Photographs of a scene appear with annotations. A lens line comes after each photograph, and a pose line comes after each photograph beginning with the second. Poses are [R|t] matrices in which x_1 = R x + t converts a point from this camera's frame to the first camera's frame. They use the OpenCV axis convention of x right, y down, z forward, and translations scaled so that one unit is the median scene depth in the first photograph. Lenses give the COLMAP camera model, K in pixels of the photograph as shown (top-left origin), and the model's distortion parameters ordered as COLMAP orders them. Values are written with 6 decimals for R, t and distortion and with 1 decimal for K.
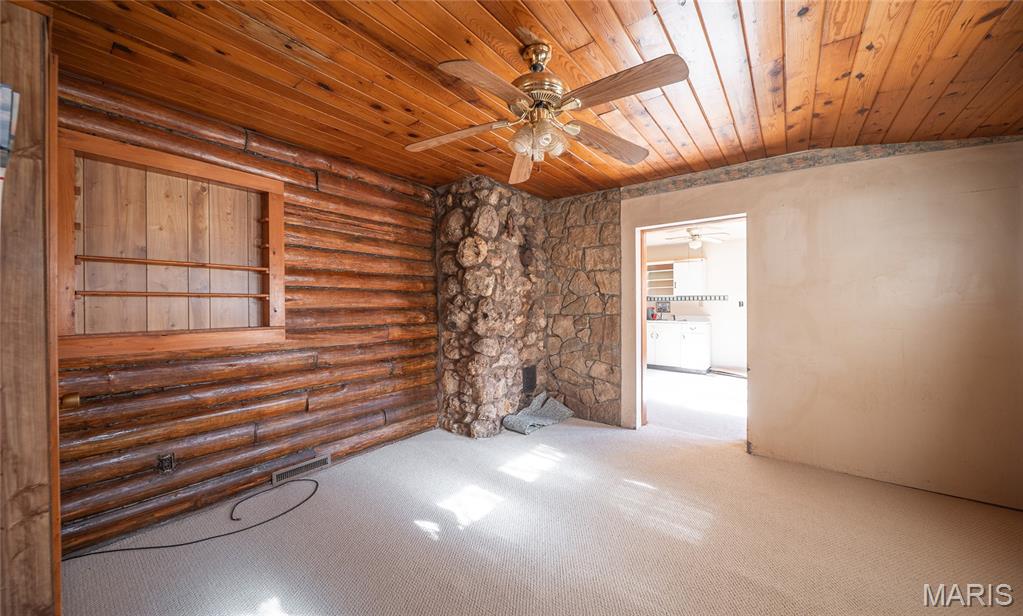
lens RADIAL K [[355.7, 0, 511.5], [0, 355.7, 308.0], [0, 0, 1]] dist [0.000206, 0.000007]
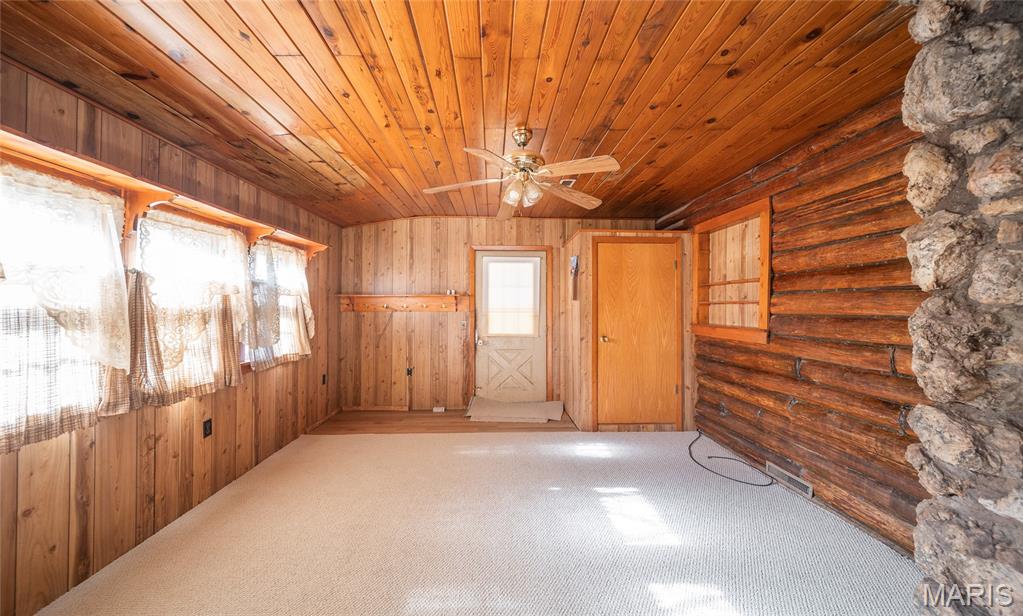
lens RADIAL K [[355.7, 0, 511.5], [0, 355.7, 308.0], [0, 0, 1]] dist [0.000206, 0.000007]
pose [[-0.753032, 0.001920, -0.657981, 0.607274], [-0.009202, 0.999867, 0.013449, -0.020339], [0.657919, 0.016182, -0.752915, 1.192202]]
